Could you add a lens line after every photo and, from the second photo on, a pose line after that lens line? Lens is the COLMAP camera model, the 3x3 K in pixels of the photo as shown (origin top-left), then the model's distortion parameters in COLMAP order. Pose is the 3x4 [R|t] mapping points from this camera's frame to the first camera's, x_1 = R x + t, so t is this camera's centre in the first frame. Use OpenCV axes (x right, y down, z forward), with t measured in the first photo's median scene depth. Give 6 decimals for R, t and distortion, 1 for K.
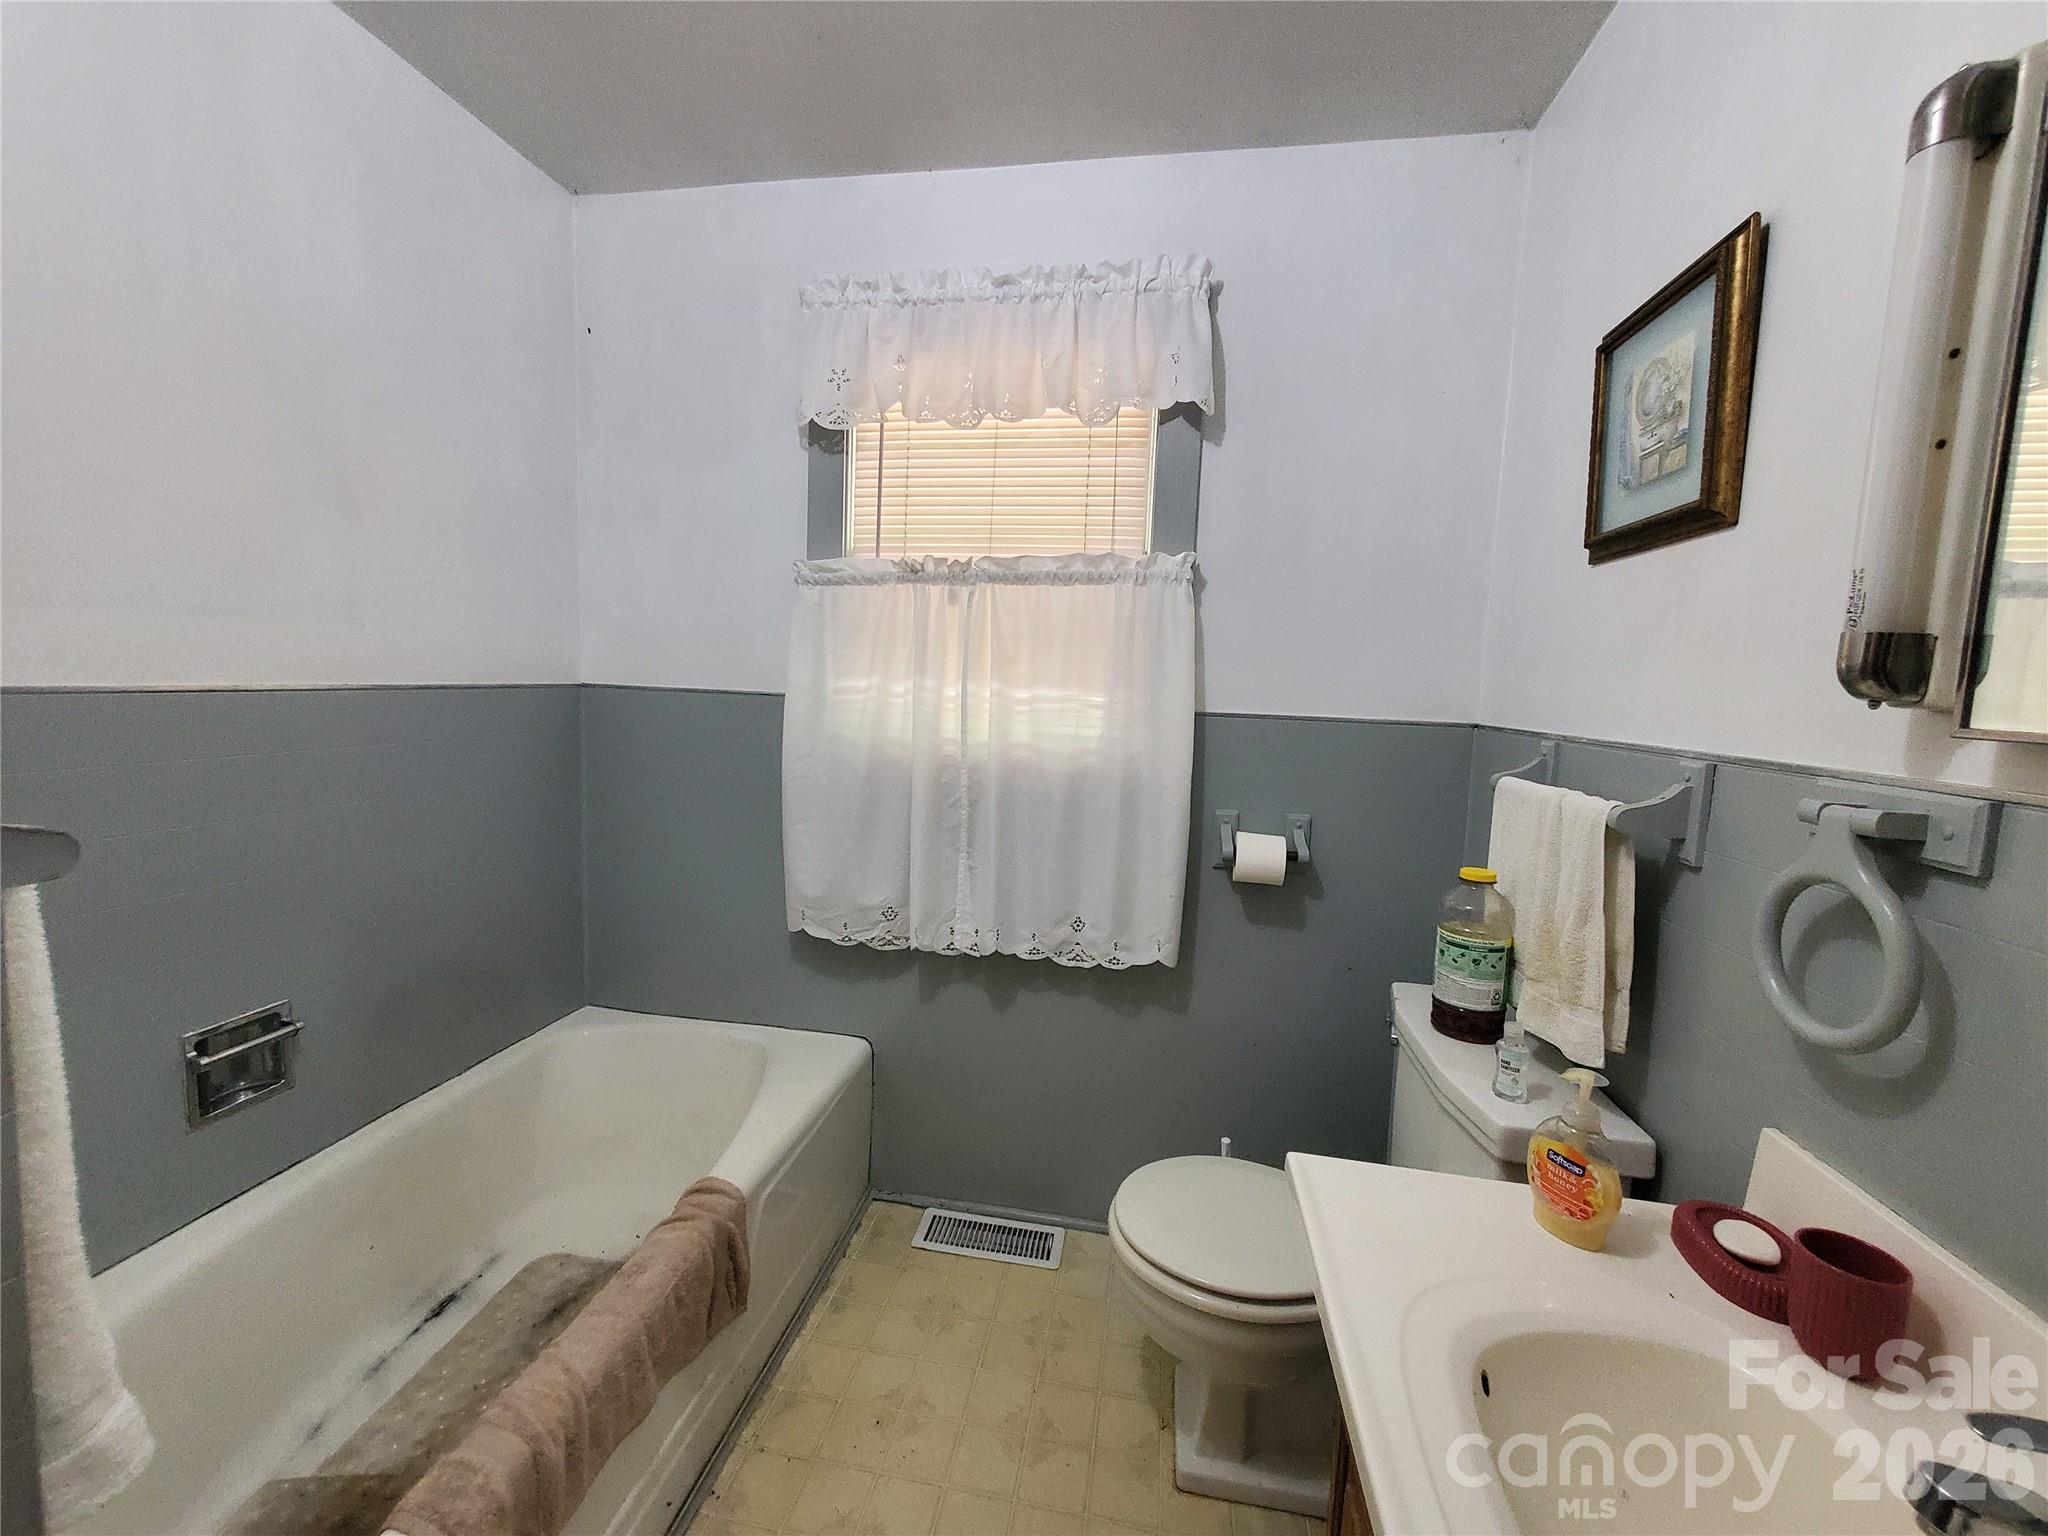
lens RADIAL K [[812.9, 0, 1022.5], [0, 812.9, 762.0], [0, 0, 1]] dist [-0.000745, 0.000241]
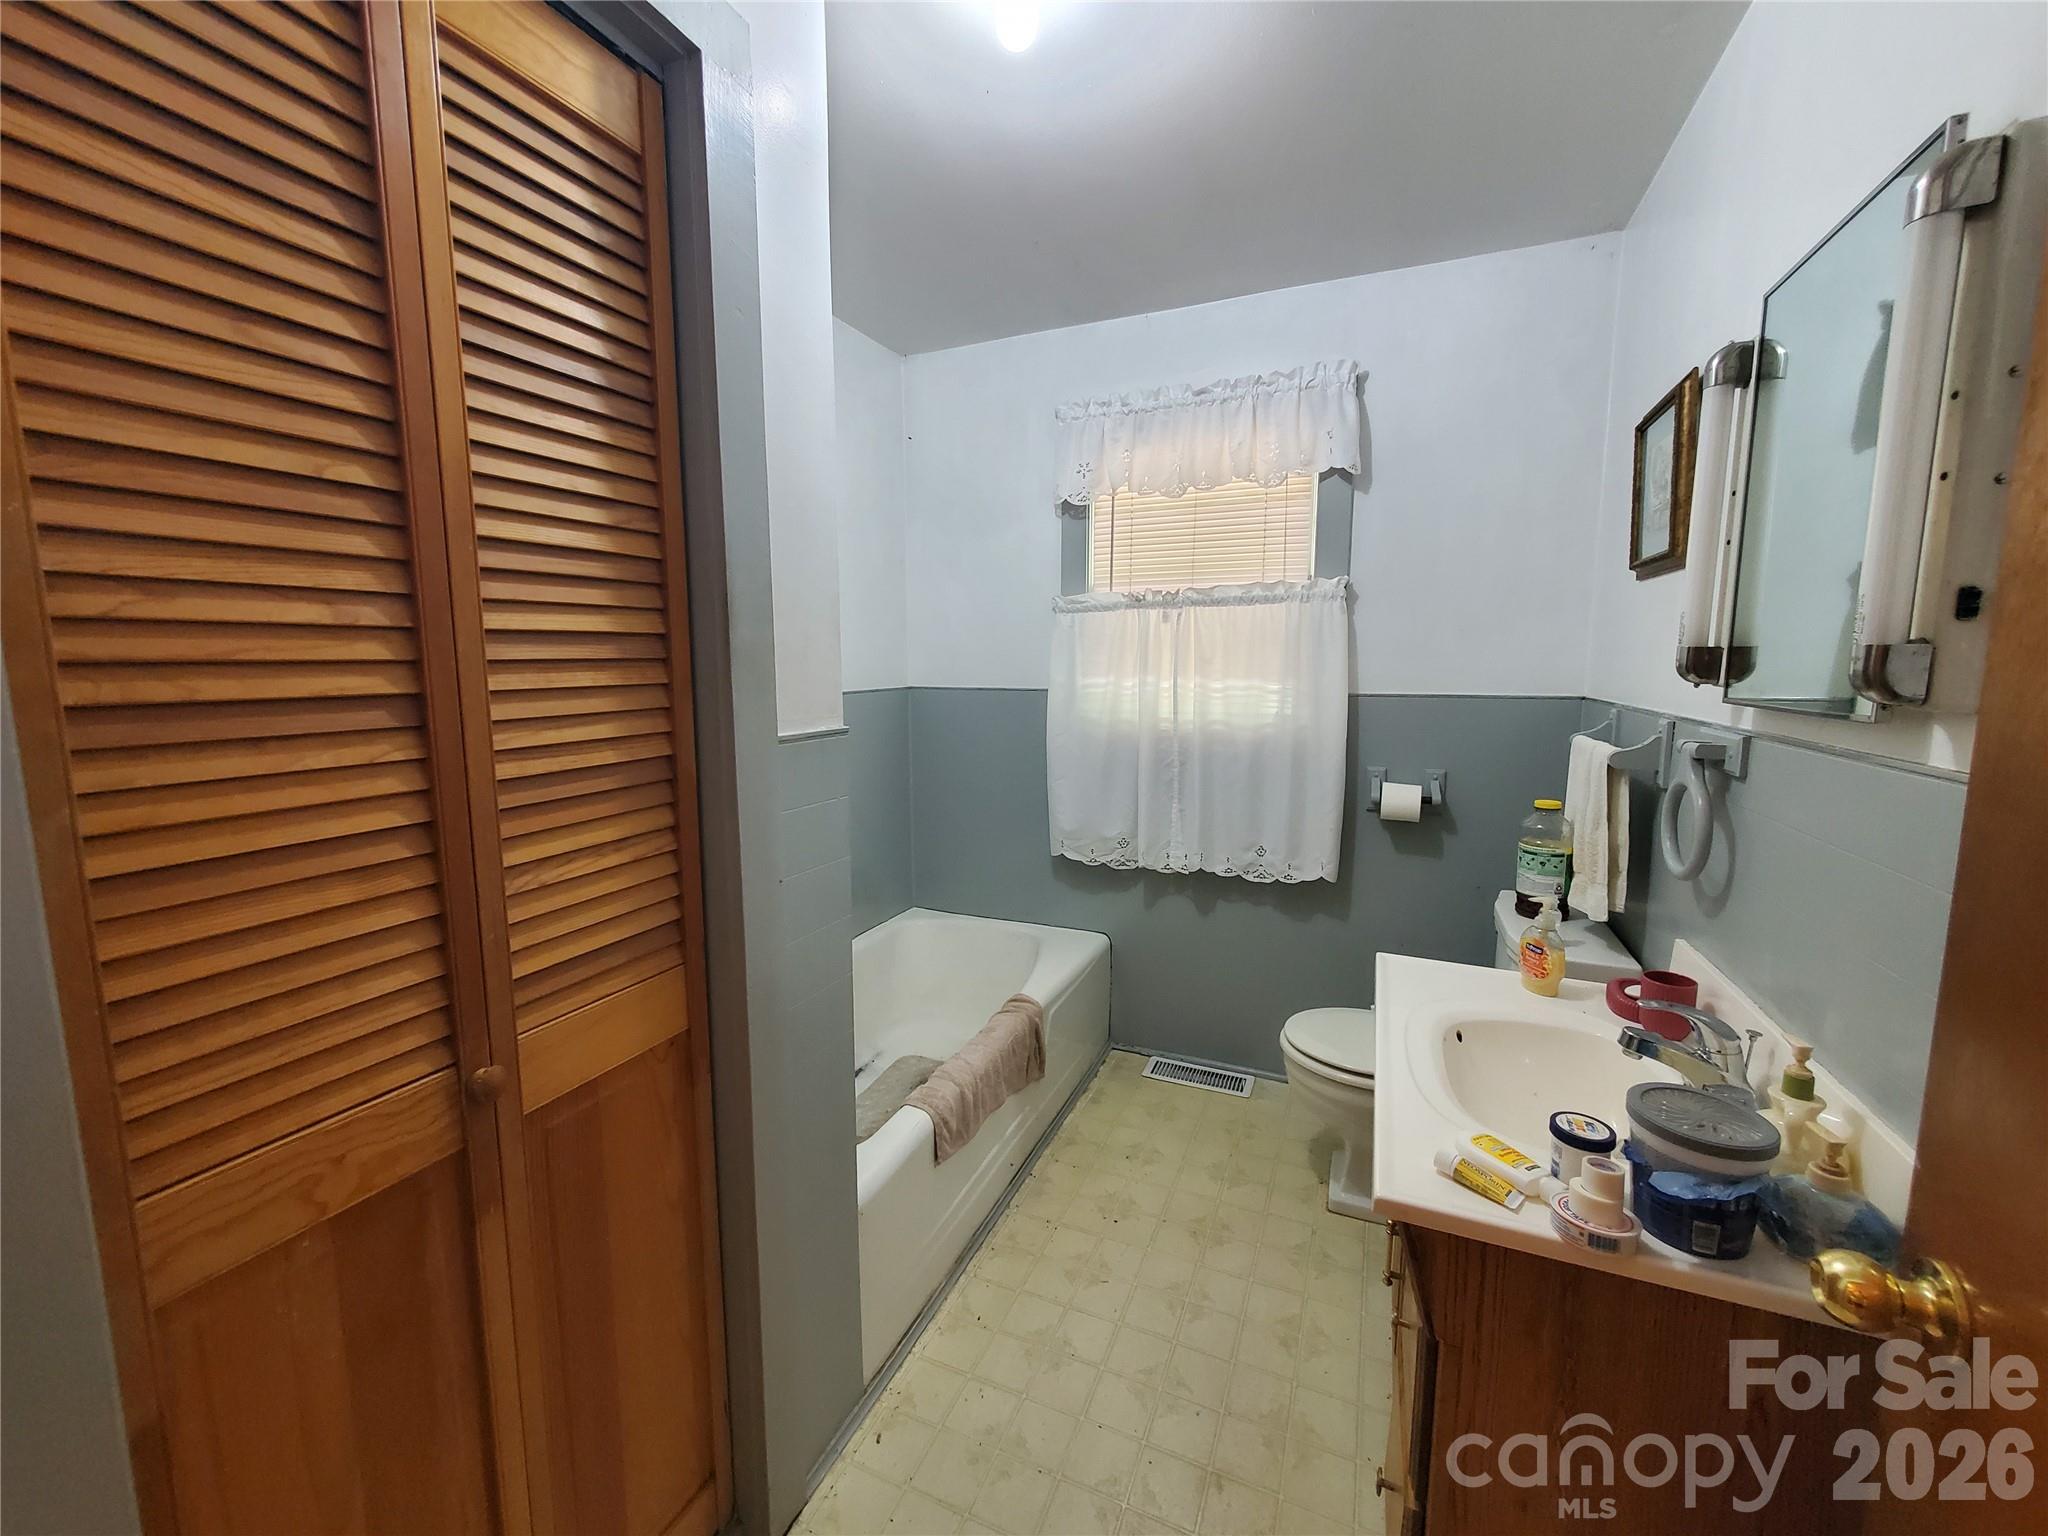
lens RADIAL K [[812.9, 0, 1022.9], [0, 812.9, 762.3], [0, 0, 1]] dist [-0.000745, 0.000241]
pose [[0.971297, -0.011006, -0.237614, 0.005476], [0.016448, 0.999646, 0.020932, 0.014819], [0.237299, -0.024239, 0.971134, -0.448180]]
